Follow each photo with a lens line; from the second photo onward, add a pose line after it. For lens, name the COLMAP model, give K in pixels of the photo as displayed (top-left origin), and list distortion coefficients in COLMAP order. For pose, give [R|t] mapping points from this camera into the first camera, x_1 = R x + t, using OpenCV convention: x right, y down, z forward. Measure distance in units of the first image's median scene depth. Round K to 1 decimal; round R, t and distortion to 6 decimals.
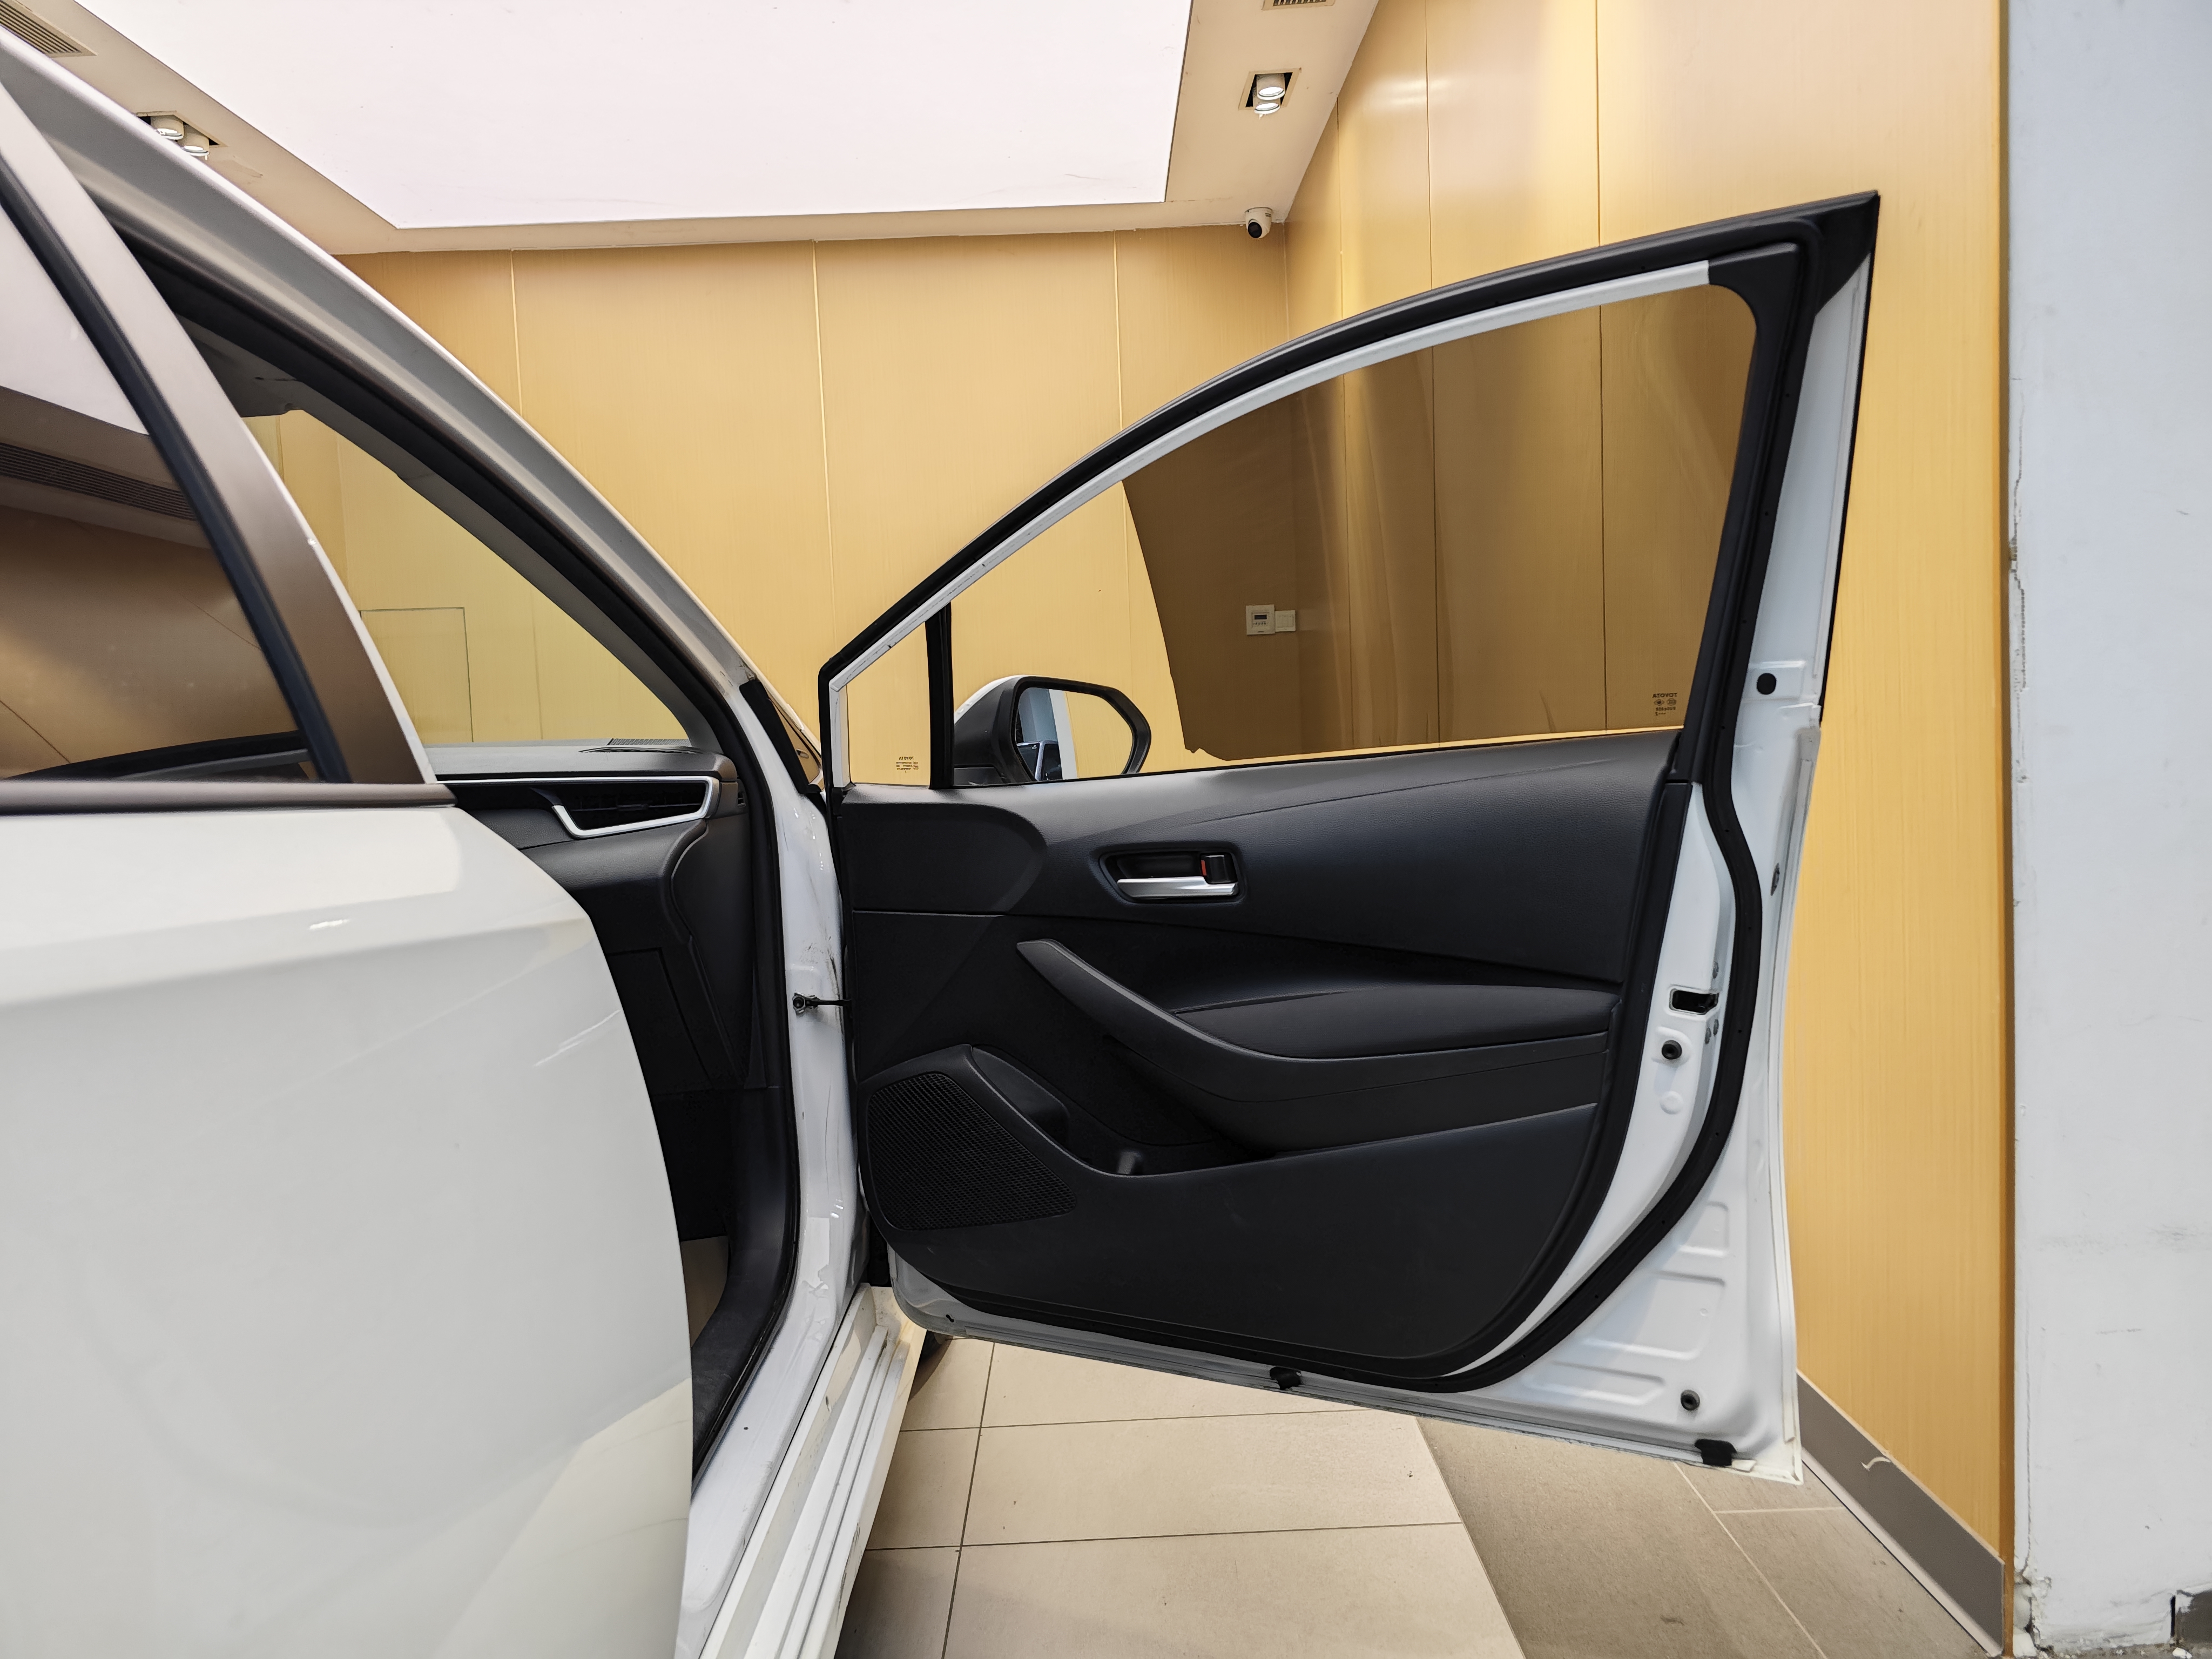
lens RADIAL K [[1525.1, 0, 1106.4], [0, 1525.1, 816.3], [0, 0, 1]] dist [0.048606, -0.045548]
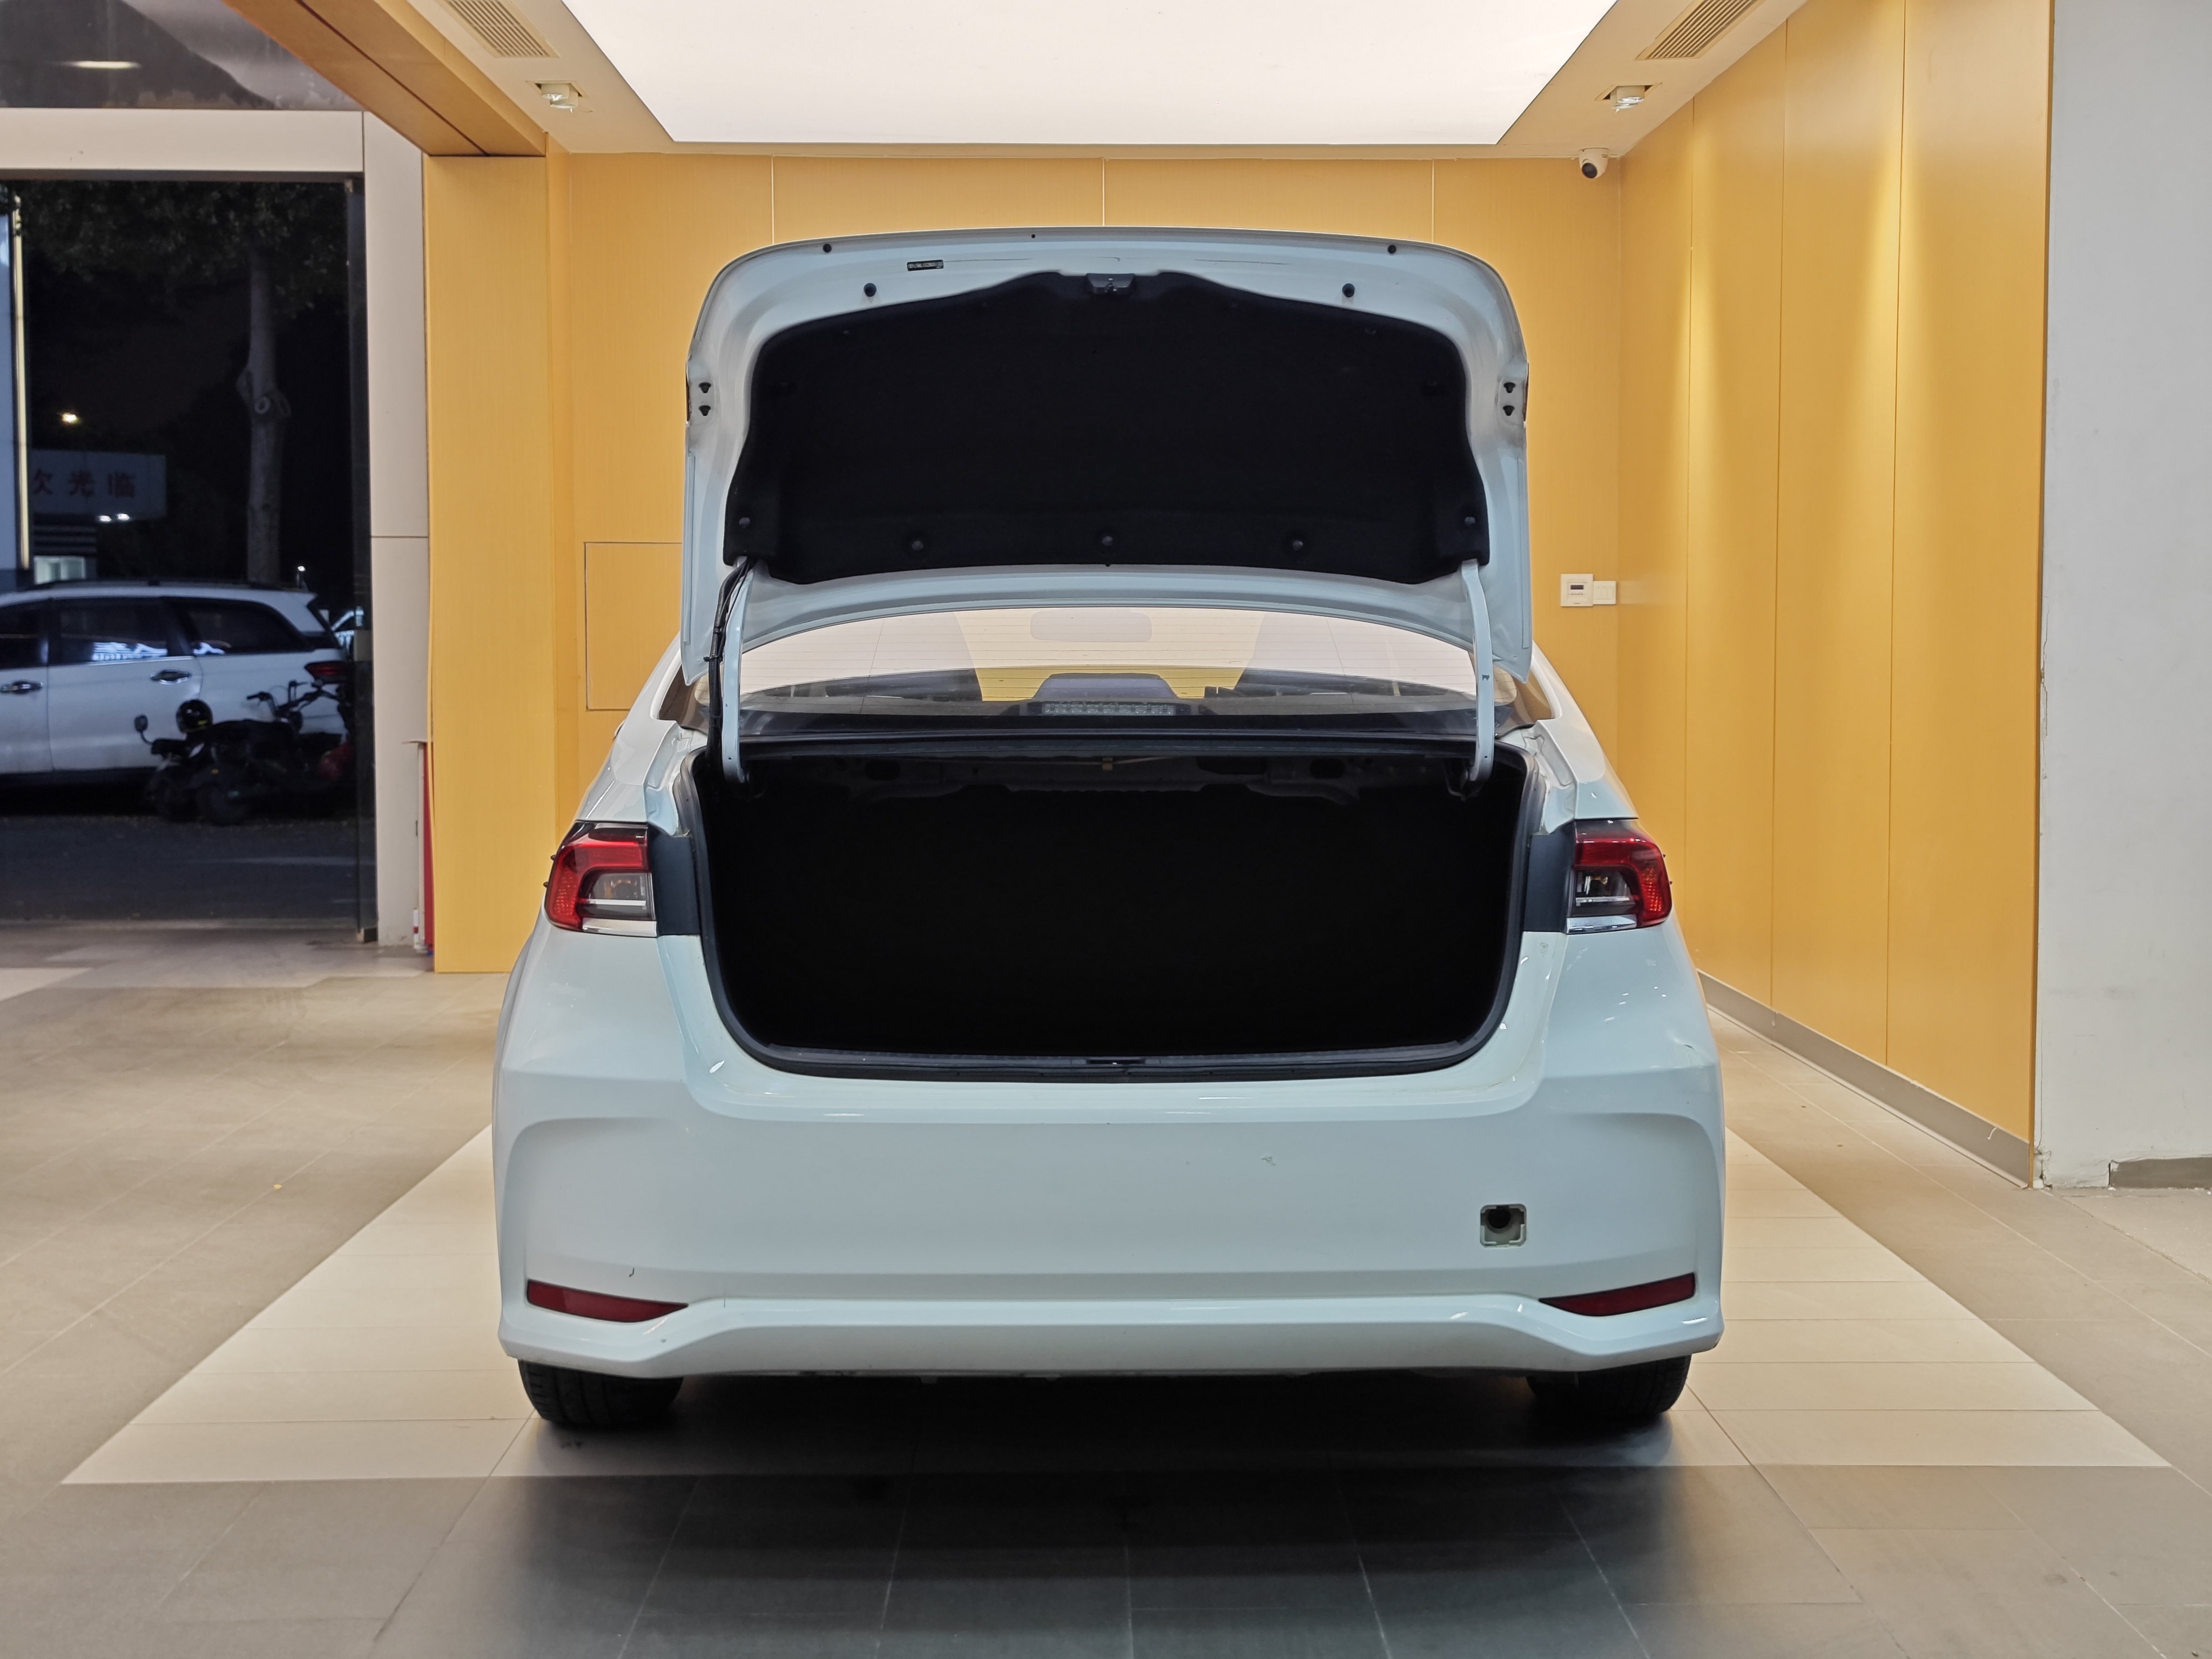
lens RADIAL K [[3081.1, 0, 1118.9], [0, 3081.1, 838.0], [0, 0, 1]] dist [0.052402, 0.000000]
pose [[0.999281, 0.035663, 0.012848, -0.577866], [-0.035681, 0.999362, 0.001226, 0.077042], [-0.012796, -0.001684, 0.999917, -2.522274]]
